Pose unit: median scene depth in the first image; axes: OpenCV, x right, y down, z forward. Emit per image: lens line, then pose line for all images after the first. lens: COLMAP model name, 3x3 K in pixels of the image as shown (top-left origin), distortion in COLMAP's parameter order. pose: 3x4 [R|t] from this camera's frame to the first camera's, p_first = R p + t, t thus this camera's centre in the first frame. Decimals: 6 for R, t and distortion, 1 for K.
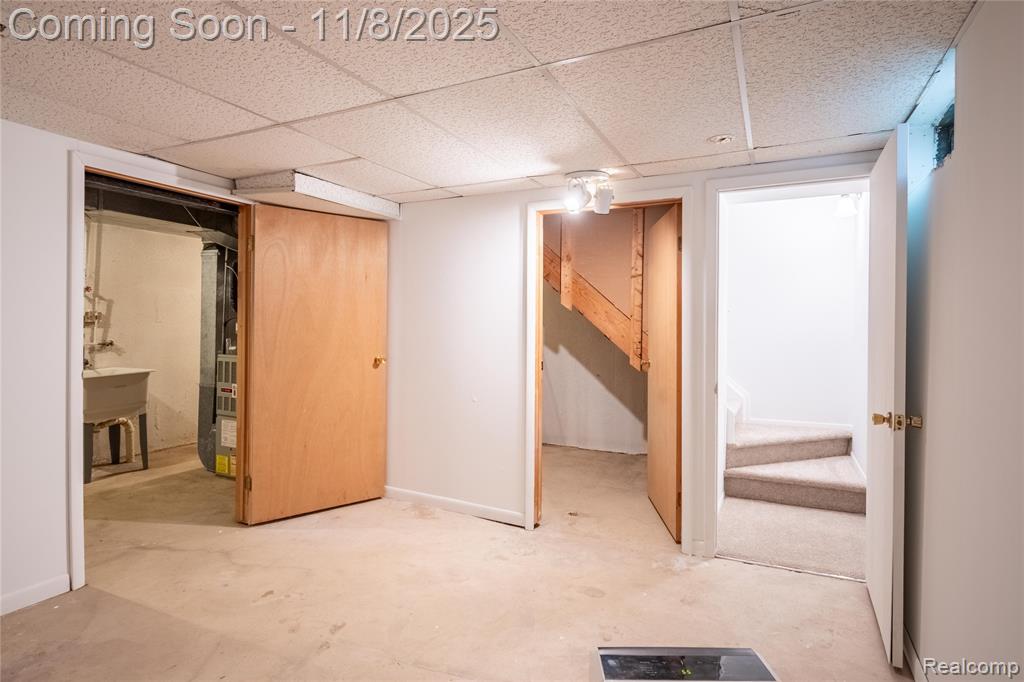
lens RADIAL K [[544.3, 0, 499.5], [0, 544.3, 320.5], [0, 0, 1]] dist [0.004985, -0.006617]
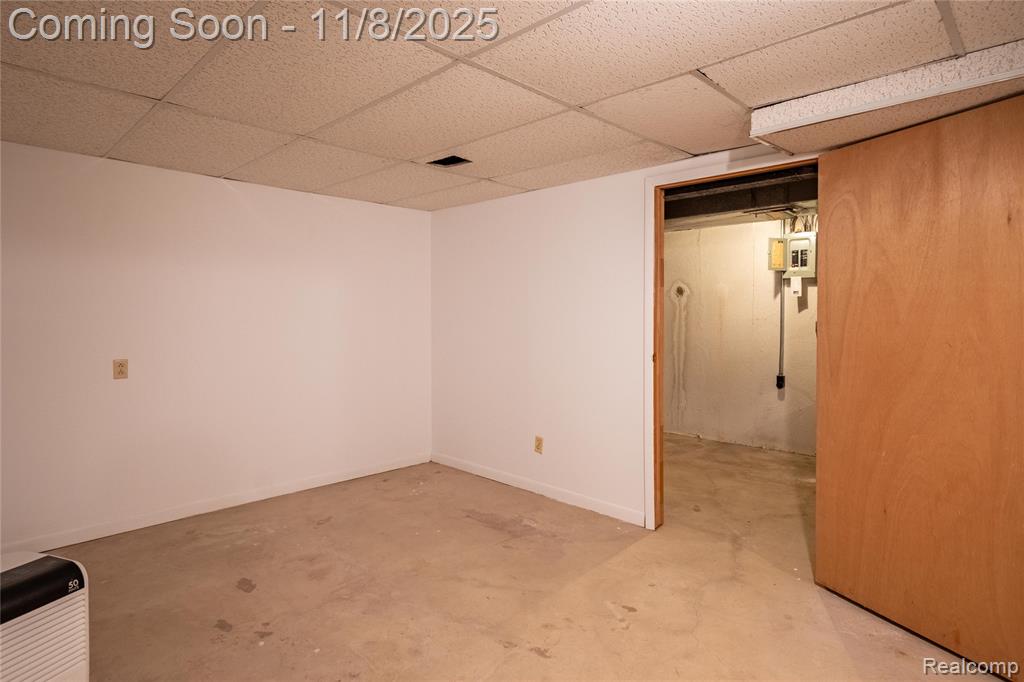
lens RADIAL K [[544.3, 0, 516.4], [0, 544.3, 321.6], [0, 0, 1]] dist [0.004985, -0.006617]
pose [[-0.280131, 0.005677, -0.959945, 0.416176], [0.002368, 0.999984, 0.005223, 0.009086], [0.959959, -0.000810, -0.280140, 0.877437]]
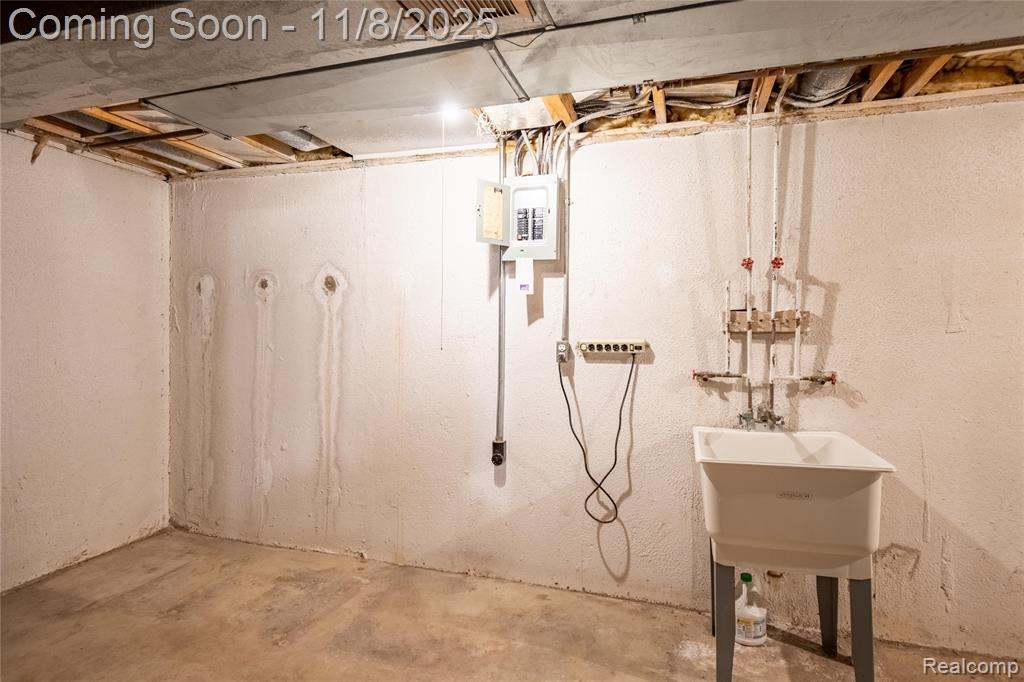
lens RADIAL K [[544.3, 0, 512.3], [0, 544.3, 339.8], [0, 0, 1]] dist [0.004985, -0.006617]
pose [[0.177882, 0.009023, -0.984011, -0.497256], [-0.001245, 0.999959, 0.008944, 0.009071], [0.984051, -0.000366, 0.177886, 1.044160]]
